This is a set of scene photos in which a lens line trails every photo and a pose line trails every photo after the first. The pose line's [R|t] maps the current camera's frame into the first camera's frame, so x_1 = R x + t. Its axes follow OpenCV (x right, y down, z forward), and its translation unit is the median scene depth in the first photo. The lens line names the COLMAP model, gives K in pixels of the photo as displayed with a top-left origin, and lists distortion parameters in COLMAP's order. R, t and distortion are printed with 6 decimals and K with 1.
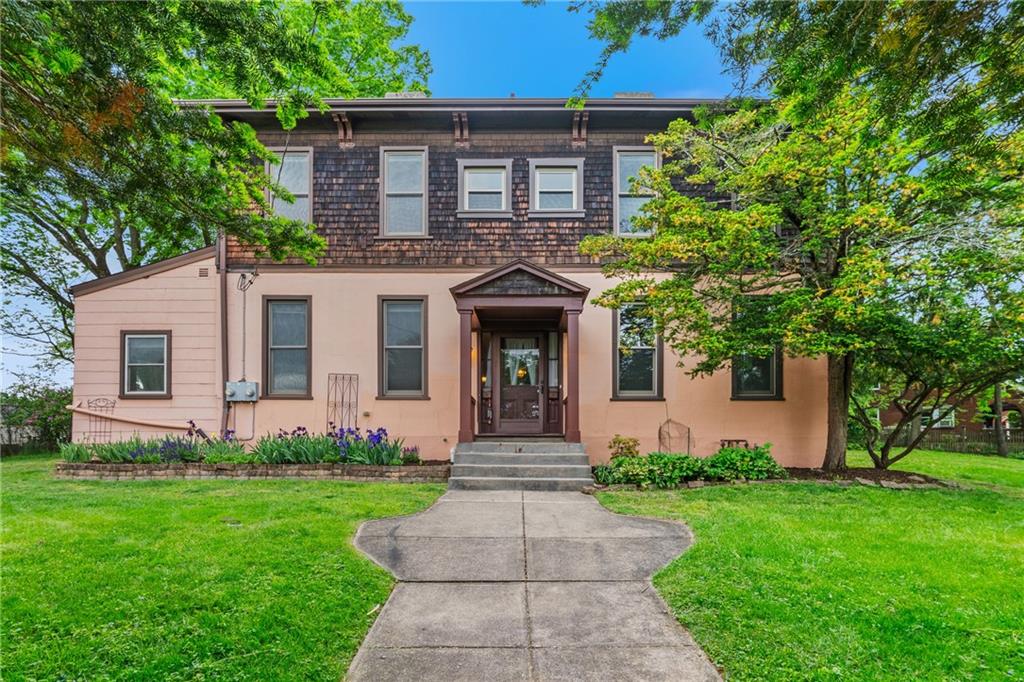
lens RADIAL K [[487.0, 0, 510.0], [0, 487.0, 338.3], [0, 0, 1]] dist [-0.004821, 0.000220]
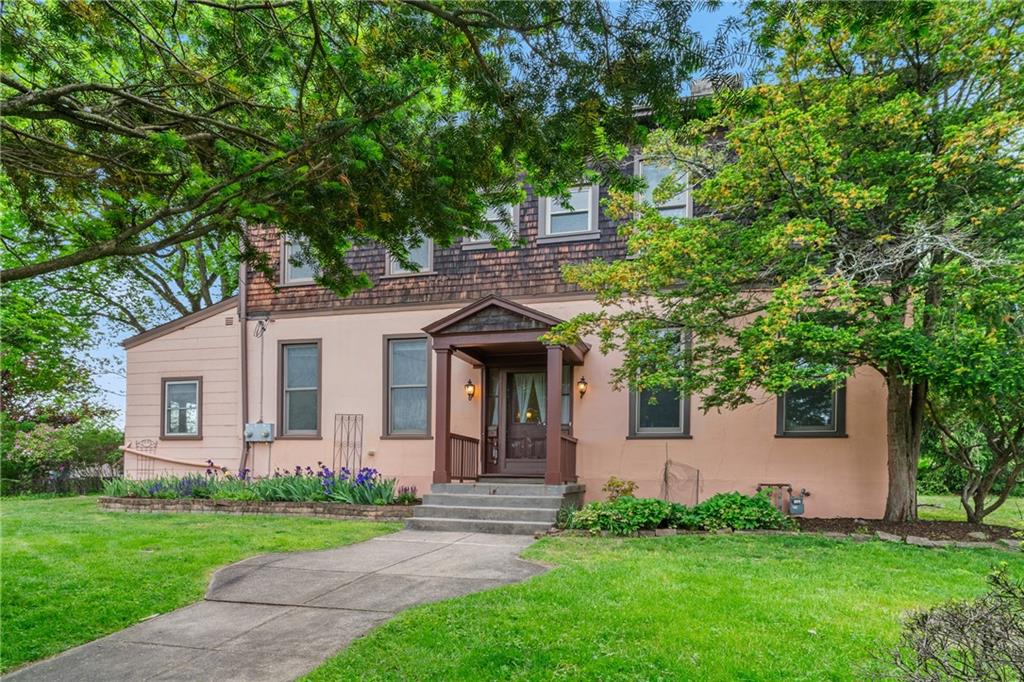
lens RADIAL K [[547.7, 0, 517.9], [0, 547.7, 365.2], [0, 0, 1]] dist [0.002795, -0.001265]
pose [[0.976725, -0.032879, -0.211960, 0.257157], [0.033045, 0.999450, -0.002761, -0.015220], [0.211934, -0.004308, 0.977275, -0.048107]]
